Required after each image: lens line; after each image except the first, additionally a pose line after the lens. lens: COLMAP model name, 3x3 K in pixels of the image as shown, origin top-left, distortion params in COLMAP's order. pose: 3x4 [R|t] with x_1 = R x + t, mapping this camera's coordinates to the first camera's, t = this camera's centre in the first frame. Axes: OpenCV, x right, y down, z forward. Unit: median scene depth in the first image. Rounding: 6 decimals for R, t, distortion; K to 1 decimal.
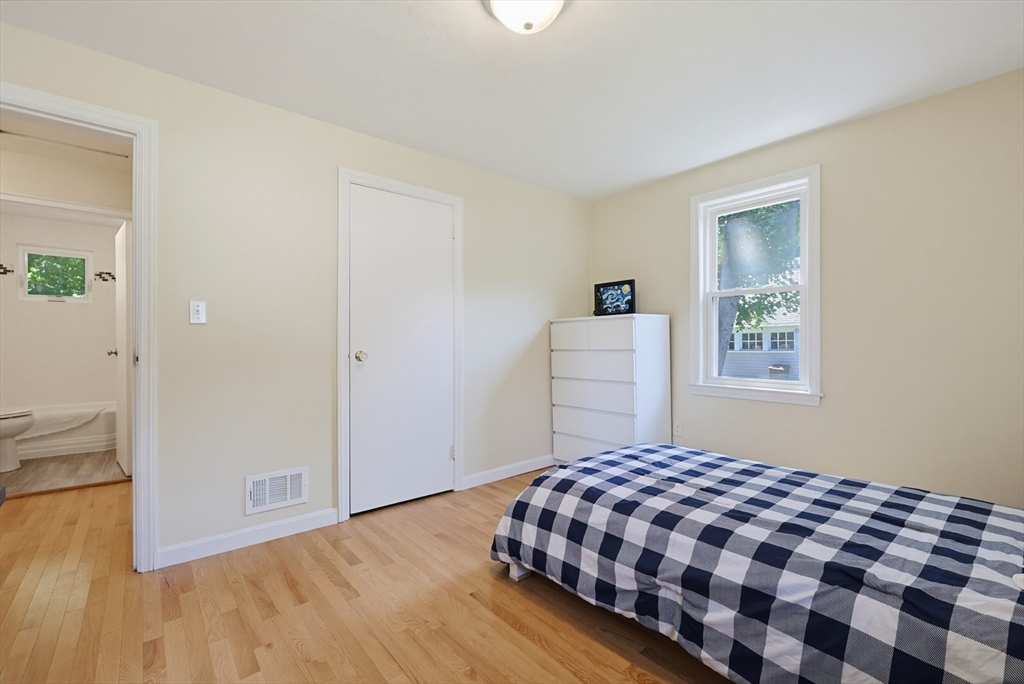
lens RADIAL K [[439.9, 0, 512.0], [0, 439.9, 342.0], [0, 0, 1]] dist [0.001824, 0.000071]
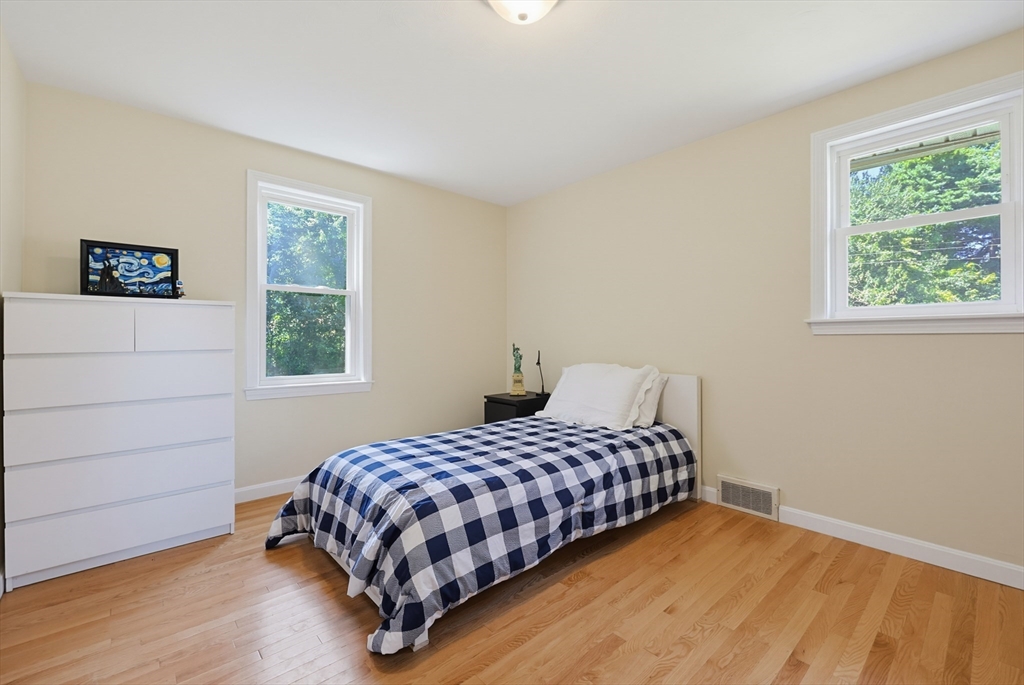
lens RADIAL K [[439.9, 0, 512.0], [0, 439.9, 342.5], [0, 0, 1]] dist [0.001824, 0.000071]
pose [[-0.024675, -0.005648, 0.999680, -0.728917], [0.000257, 0.999984, 0.005656, 0.001809], [-0.999695, 0.000396, -0.024673, 0.820116]]
